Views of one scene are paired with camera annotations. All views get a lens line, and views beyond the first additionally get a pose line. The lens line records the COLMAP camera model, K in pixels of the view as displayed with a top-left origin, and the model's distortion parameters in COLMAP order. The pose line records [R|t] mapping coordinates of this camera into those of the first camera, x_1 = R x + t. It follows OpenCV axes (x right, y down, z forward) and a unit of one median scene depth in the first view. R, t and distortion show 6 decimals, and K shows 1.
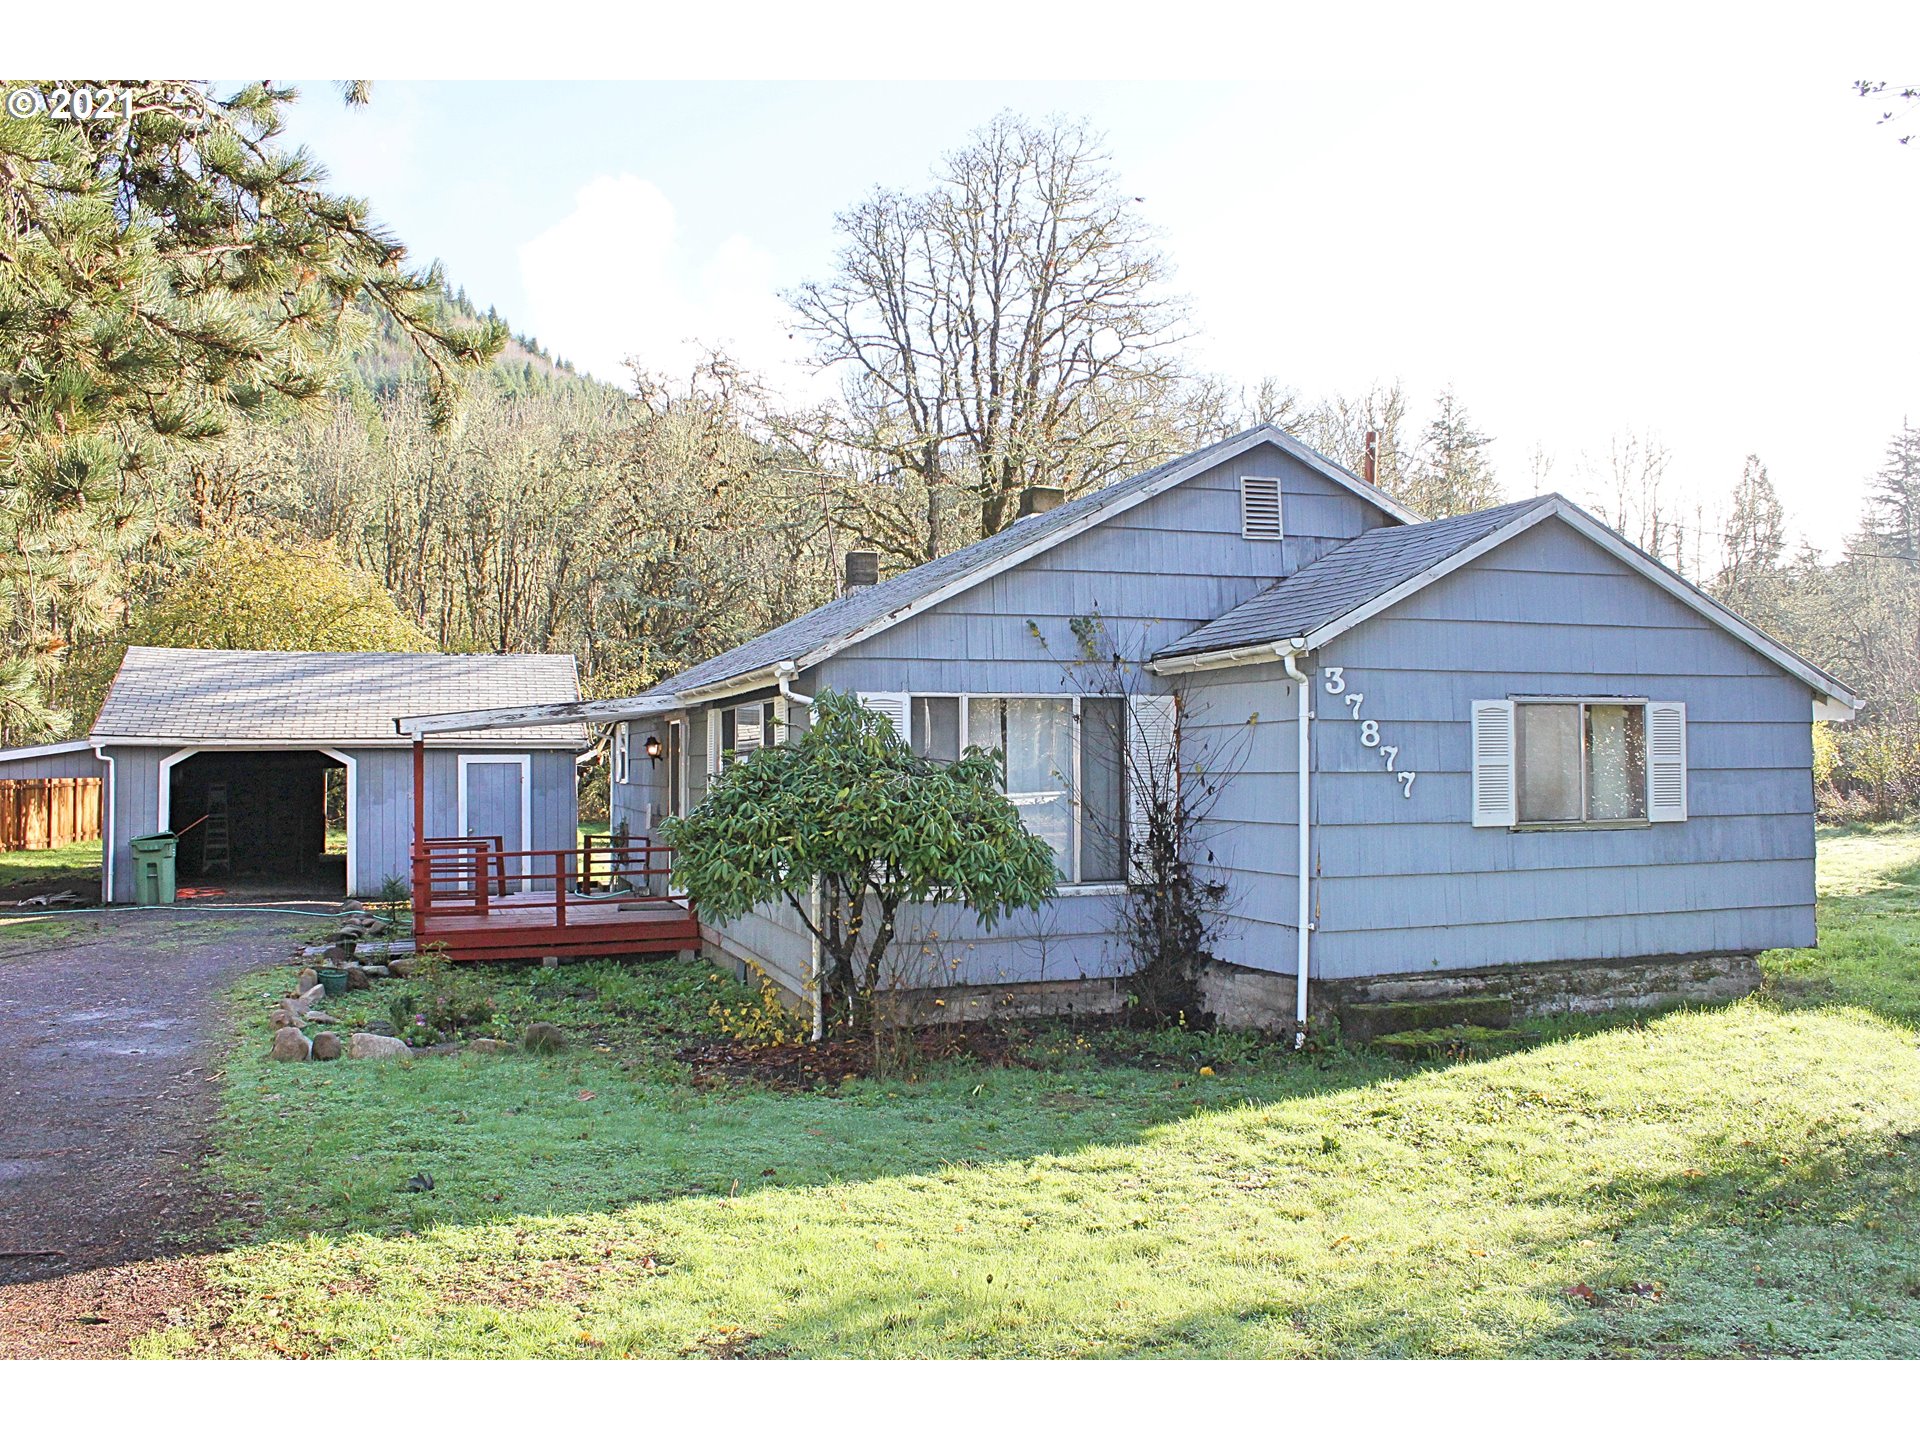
lens RADIAL K [[1627.1, 0, 926.0], [0, 1627.1, 702.0], [0, 0, 1]] dist [-0.170499, 0.163894]
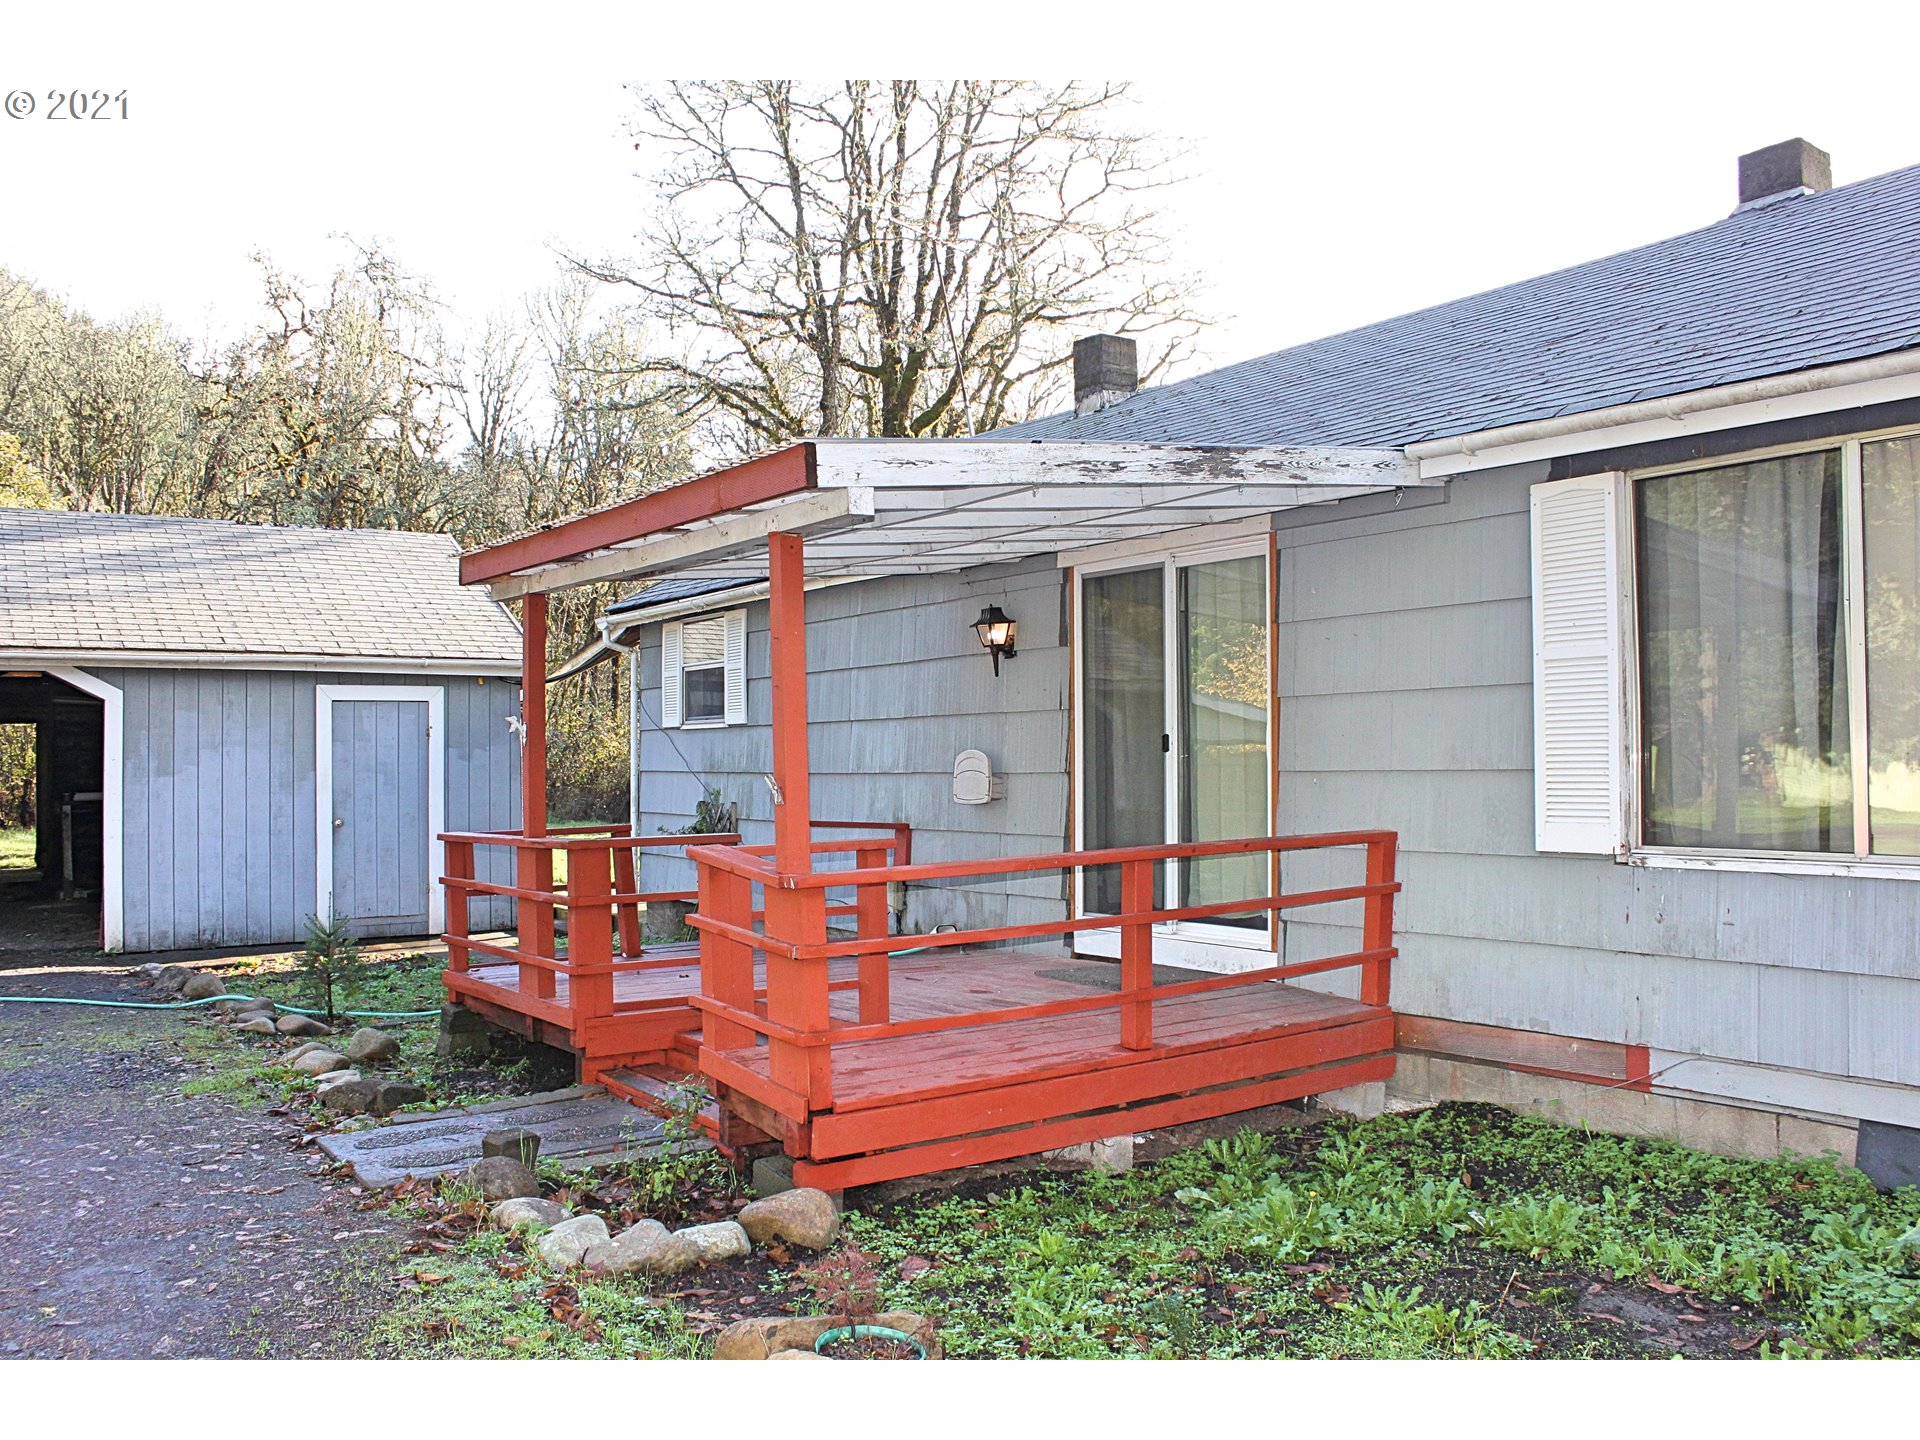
lens RADIAL K [[1627.1, 0, 926.0], [0, 1627.1, 702.0], [0, 0, 1]] dist [-0.170499, 0.163894]
pose [[0.960270, 0.006985, 0.278984, -0.227963], [-0.006879, 0.999975, -0.001359, 0.035692], [-0.278986, -0.000614, 0.960295, 0.394061]]
